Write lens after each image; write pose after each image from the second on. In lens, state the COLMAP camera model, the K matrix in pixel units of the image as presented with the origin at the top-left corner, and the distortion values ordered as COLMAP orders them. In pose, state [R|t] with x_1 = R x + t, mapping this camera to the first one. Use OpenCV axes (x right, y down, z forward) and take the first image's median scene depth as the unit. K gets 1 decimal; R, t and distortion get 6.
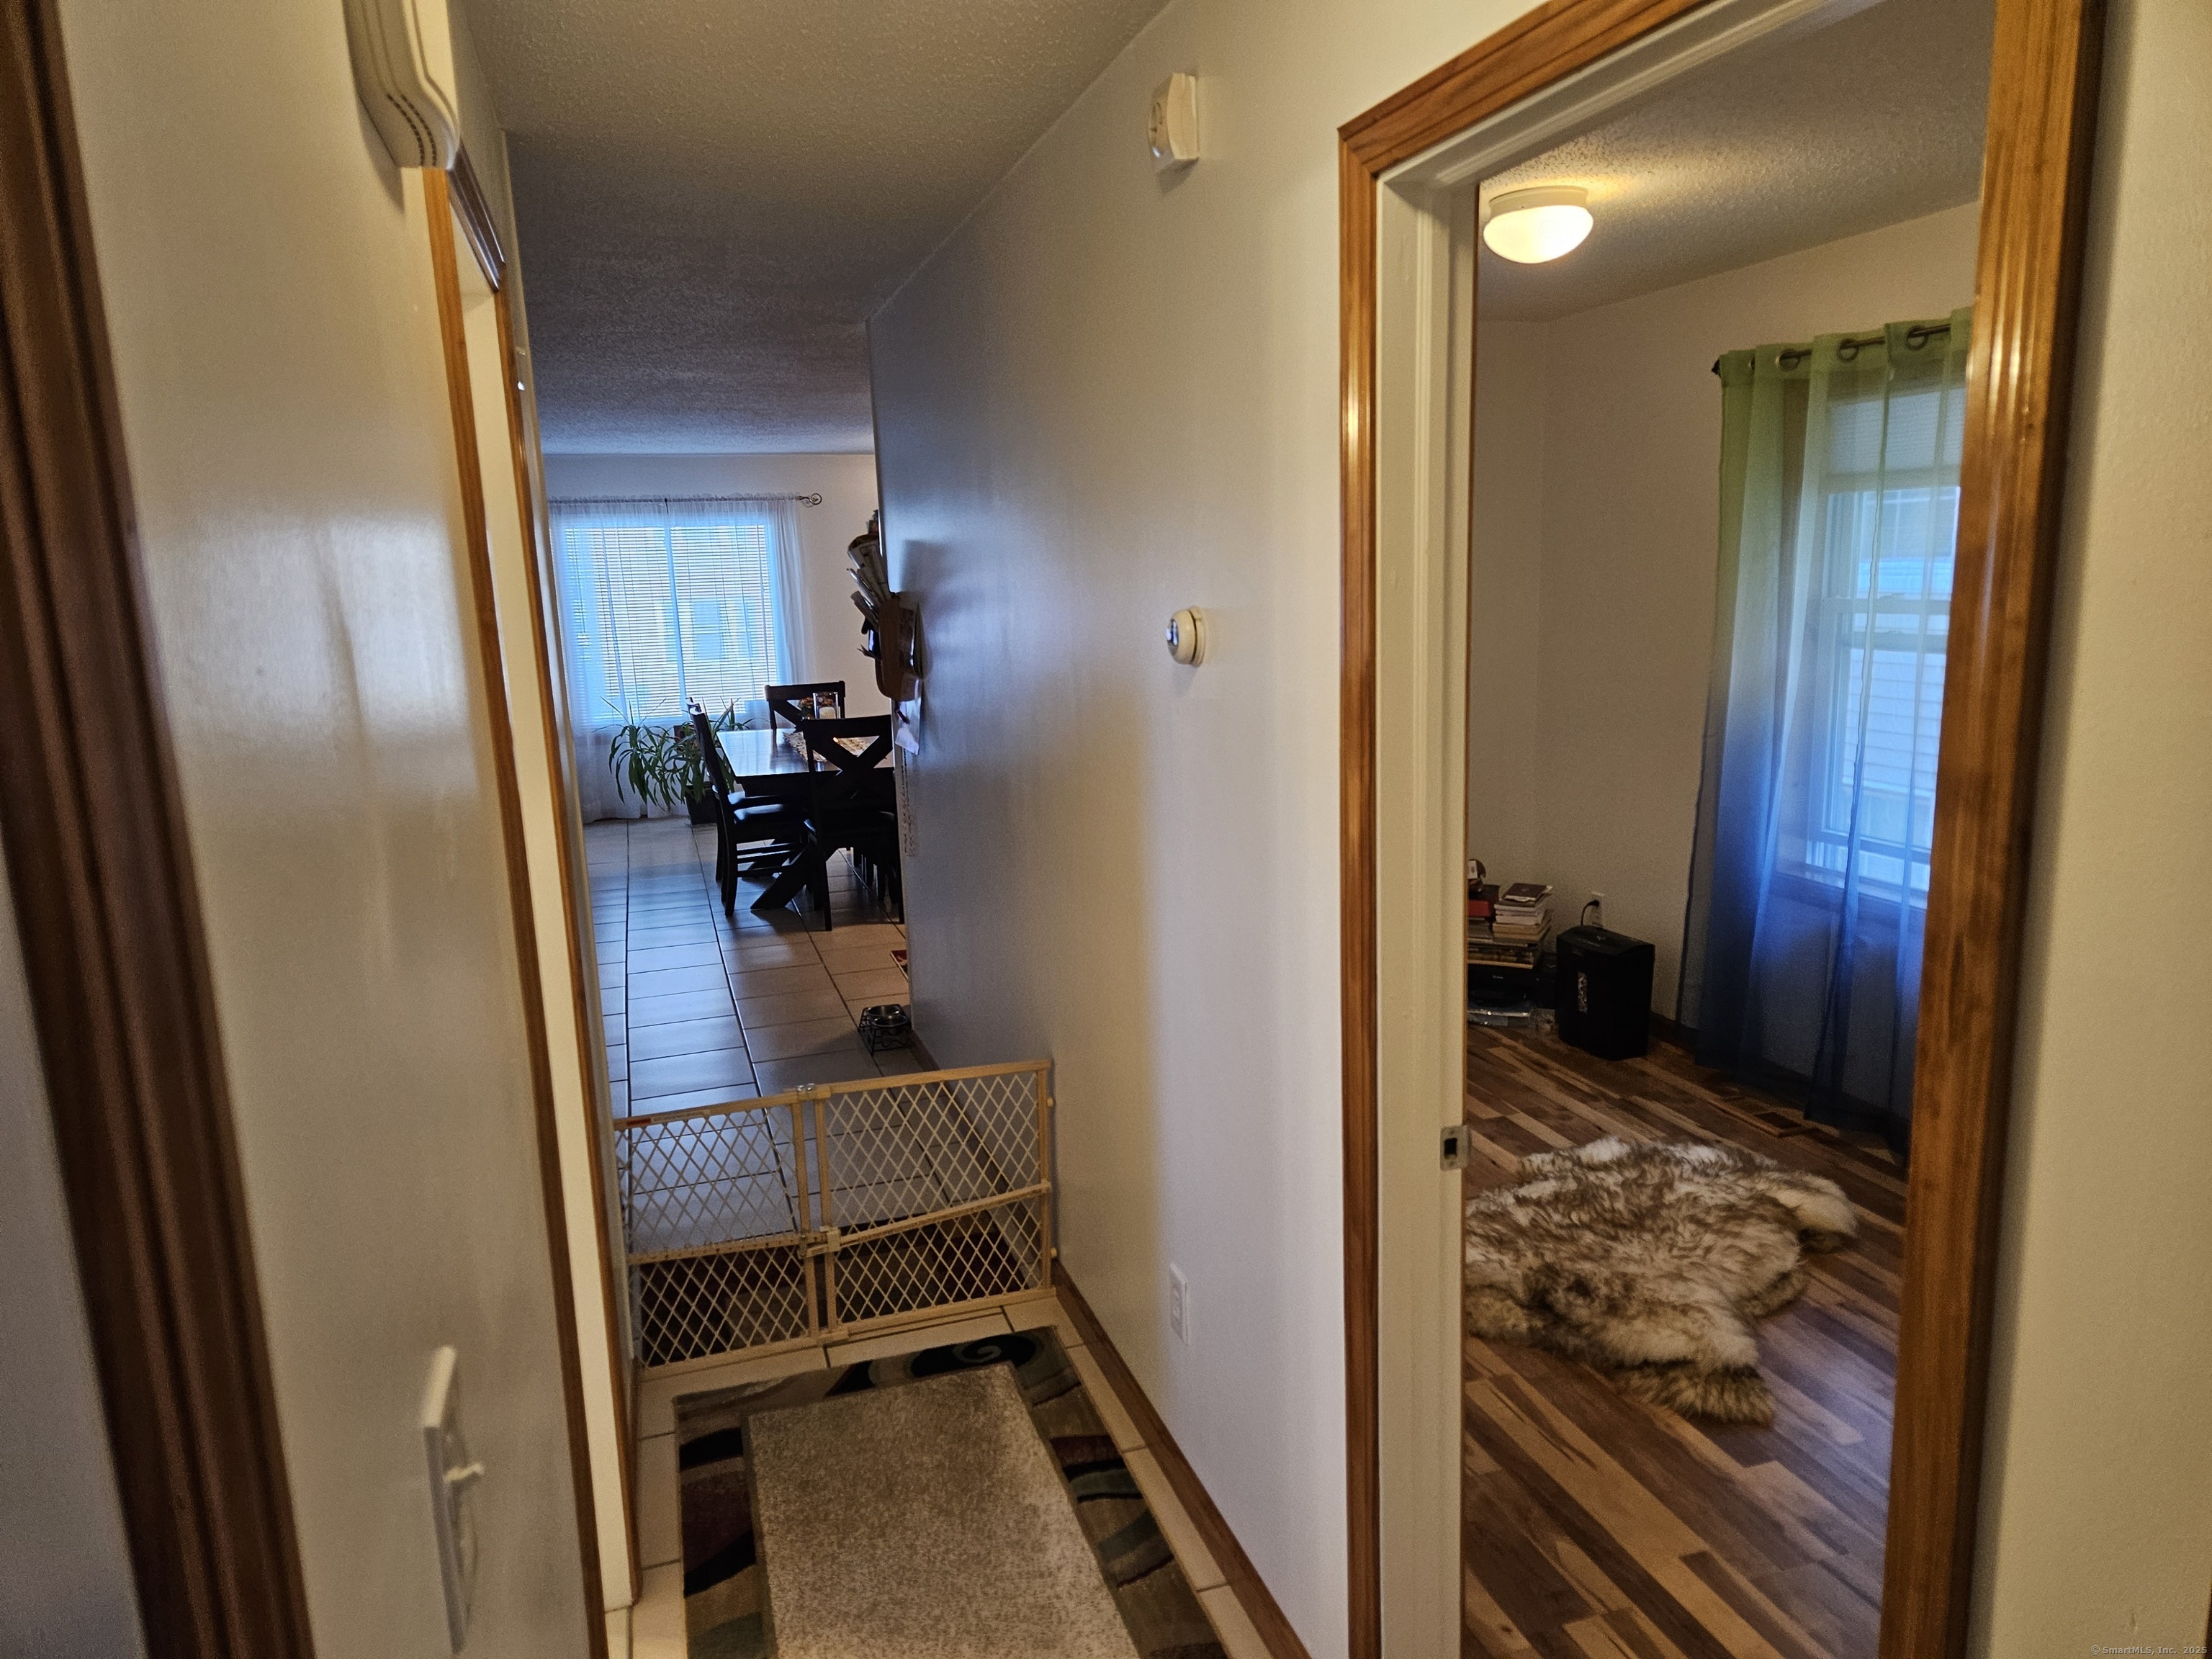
lens RADIAL K [[1479.5, 0, 1106.0], [0, 1479.5, 829.5], [0, 0, 1]] dist [0.080486, -0.060544]
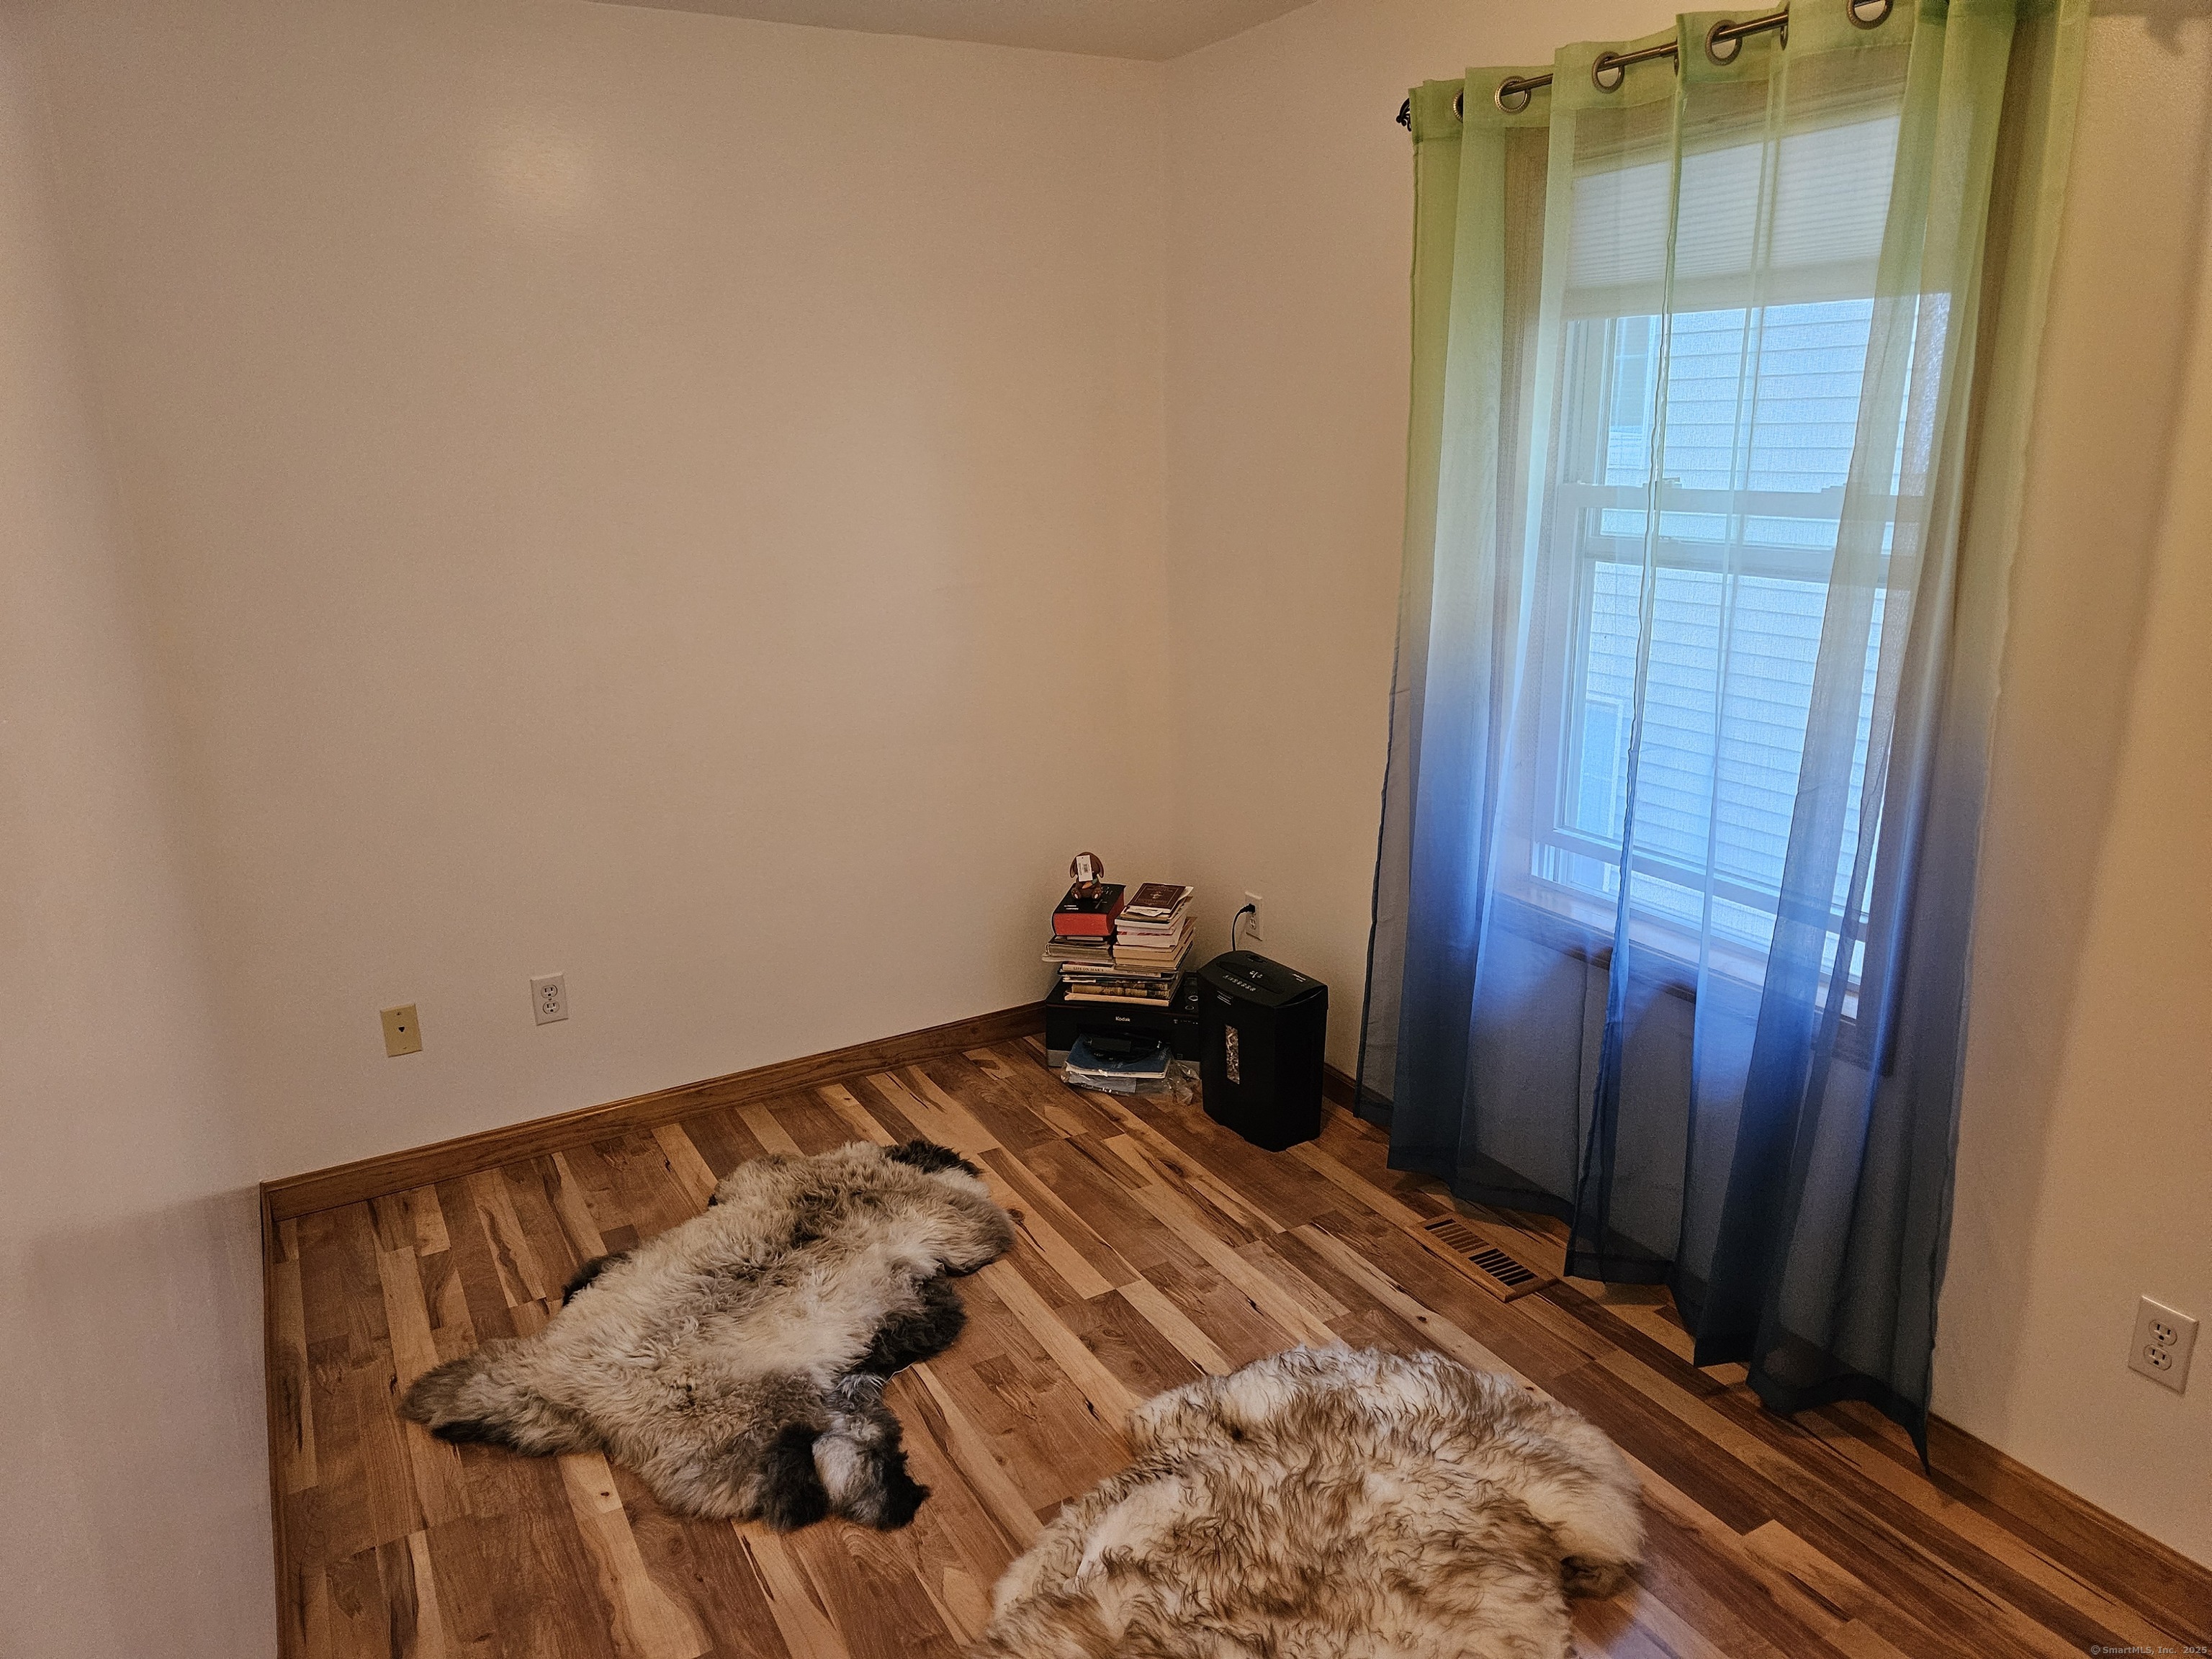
lens RADIAL K [[1529.0, 0, 1106.0], [0, 1529.0, 829.5], [0, 0, 1]] dist [0.067008, -0.000081]
pose [[0.977928, -0.045603, 0.203904, 0.140755], [0.028384, 0.995840, 0.086586, -0.069232], [-0.207005, -0.078887, 0.975154, 0.377153]]
